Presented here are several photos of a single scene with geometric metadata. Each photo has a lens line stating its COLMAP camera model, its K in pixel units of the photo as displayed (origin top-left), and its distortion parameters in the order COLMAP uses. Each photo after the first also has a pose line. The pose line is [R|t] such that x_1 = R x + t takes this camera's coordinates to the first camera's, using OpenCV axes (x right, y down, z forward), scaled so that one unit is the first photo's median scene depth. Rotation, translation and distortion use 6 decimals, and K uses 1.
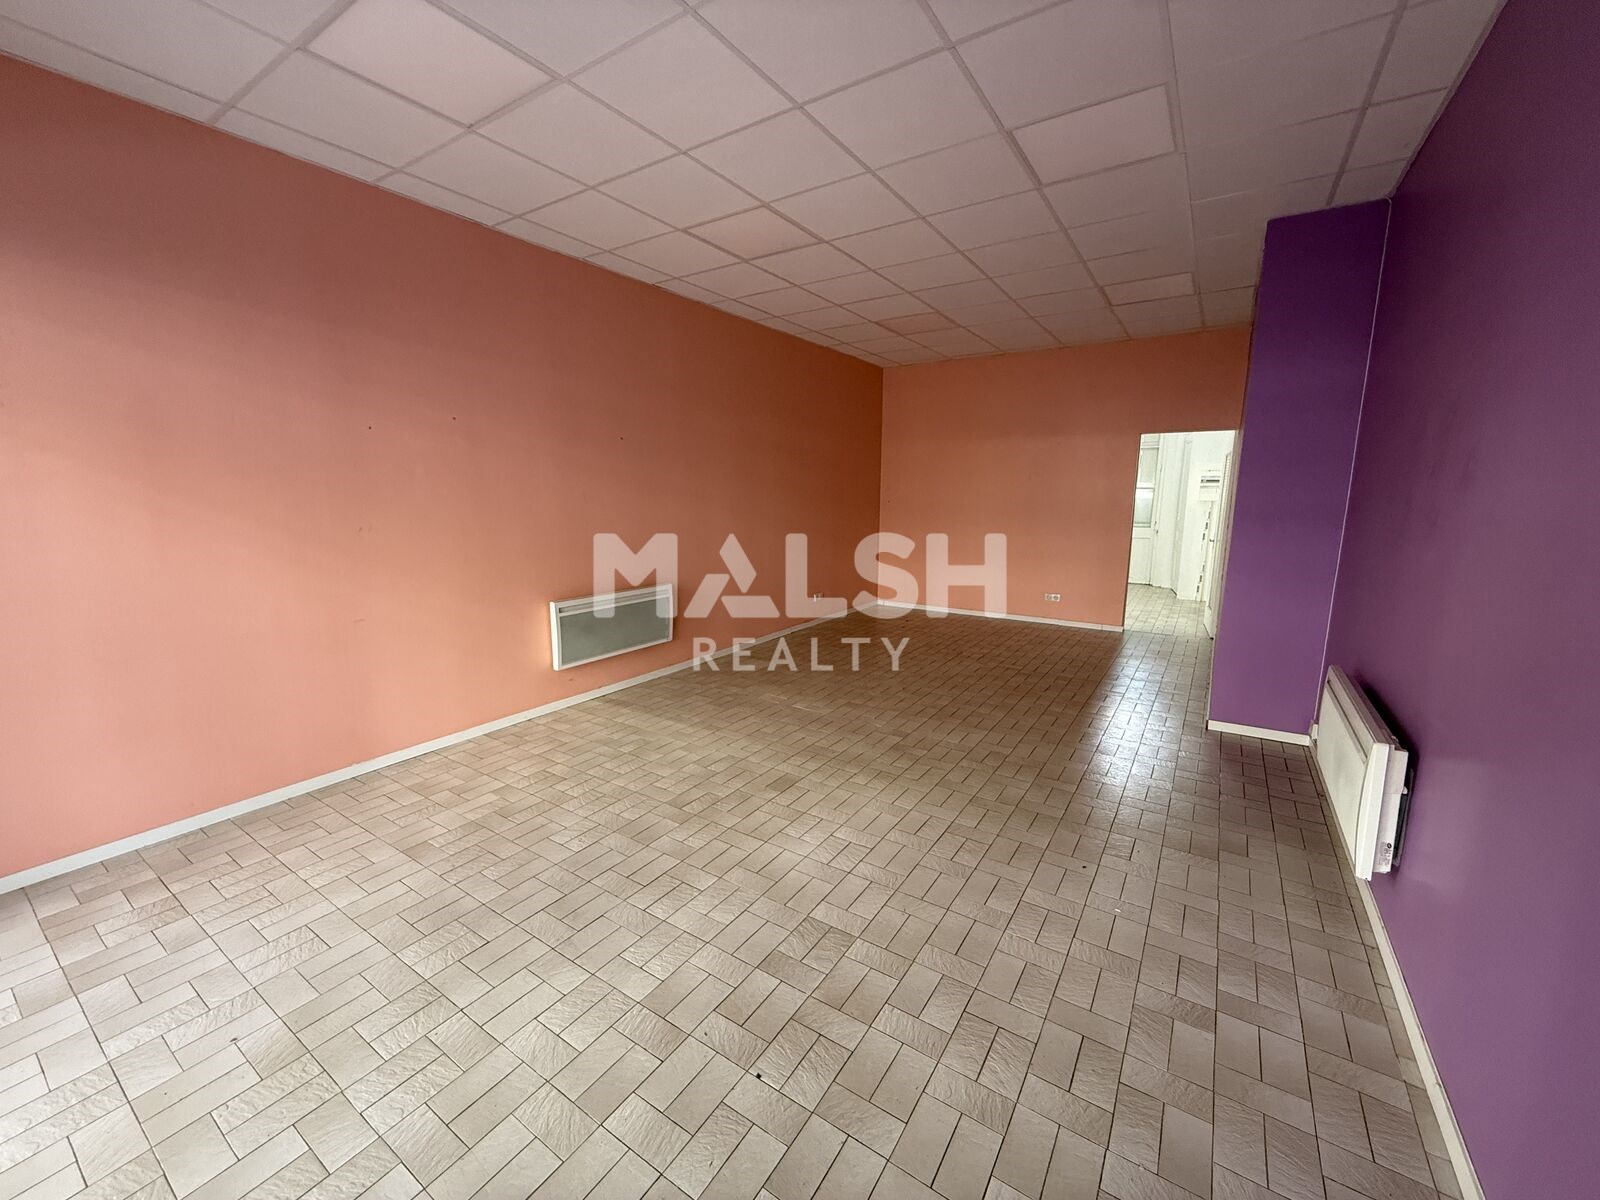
lens RADIAL K [[638.5, 0, 802.3], [0, 638.5, 598.7], [0, 0, 1]] dist [0.000656, 0.000044]
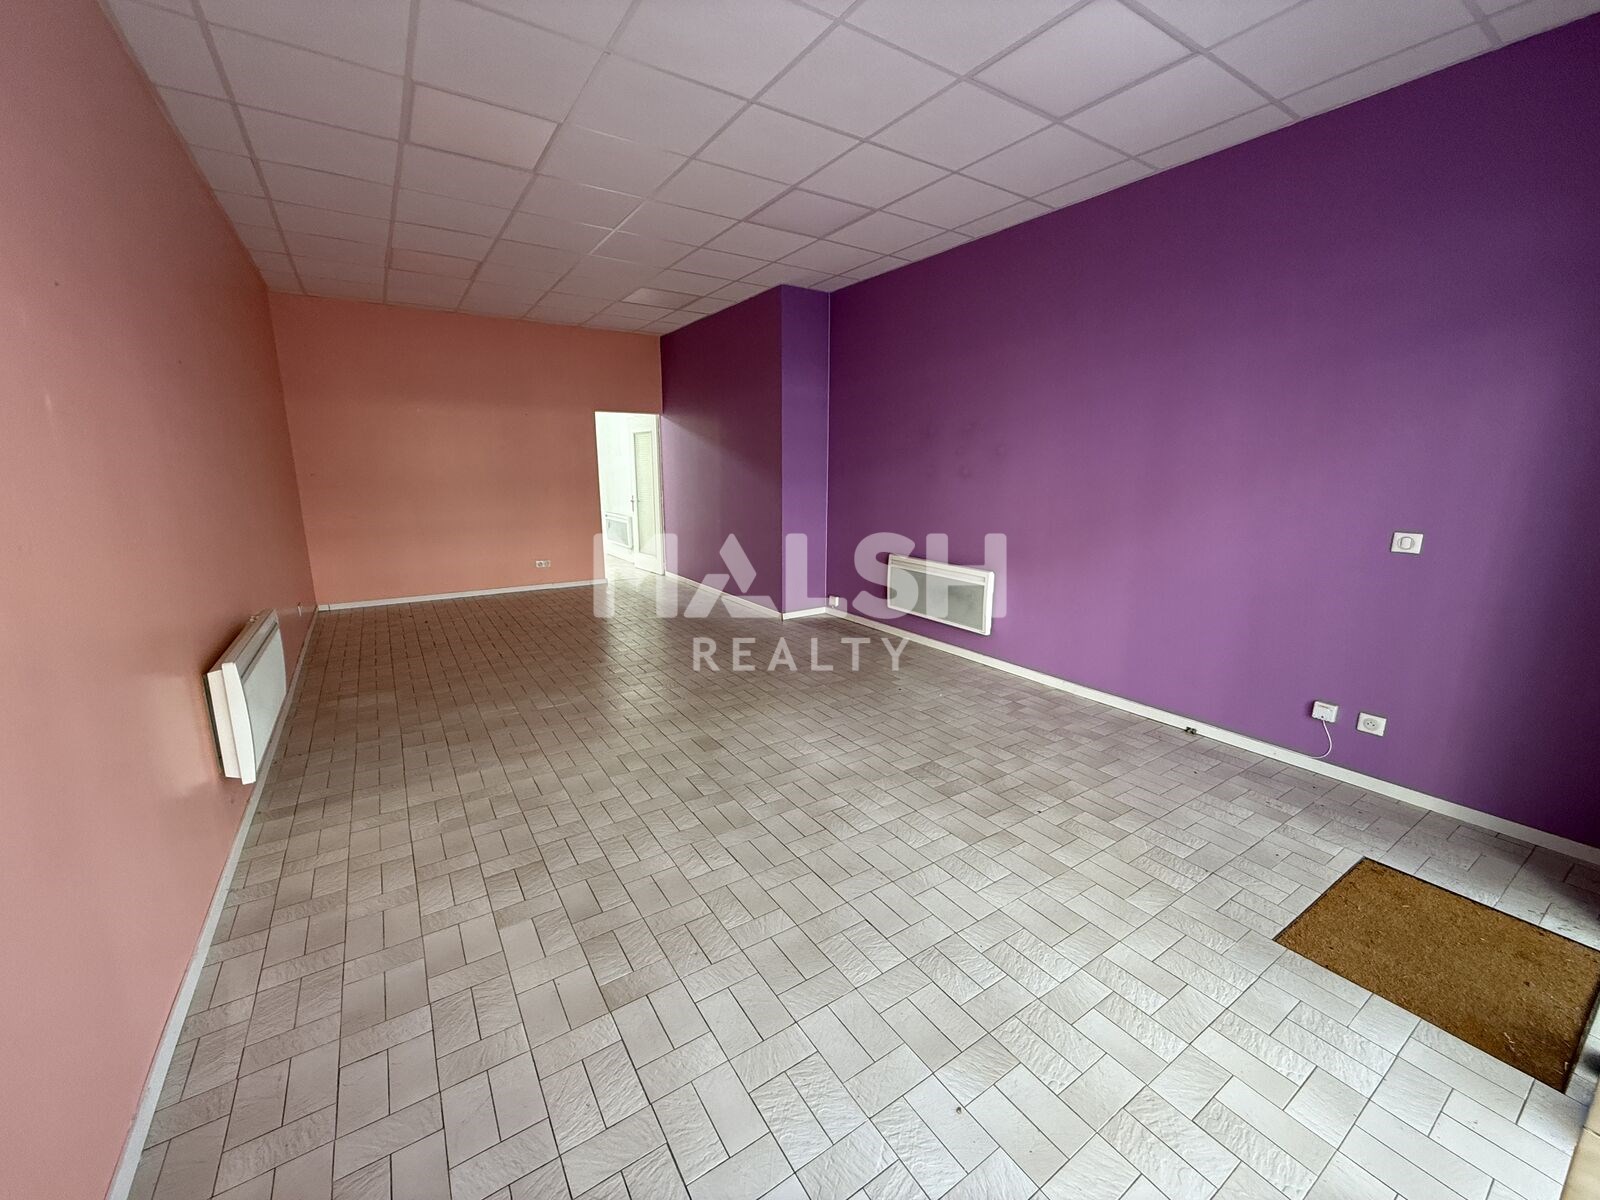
lens RADIAL K [[638.5, 0, 804.1], [0, 638.5, 592.8], [0, 0, 1]] dist [0.000656, 0.000044]
pose [[0.387114, -0.183782, 0.903530, -1.091642], [0.153754, 0.979080, 0.133274, -0.079307], [-0.909122, 0.087329, 0.407273, 0.535099]]
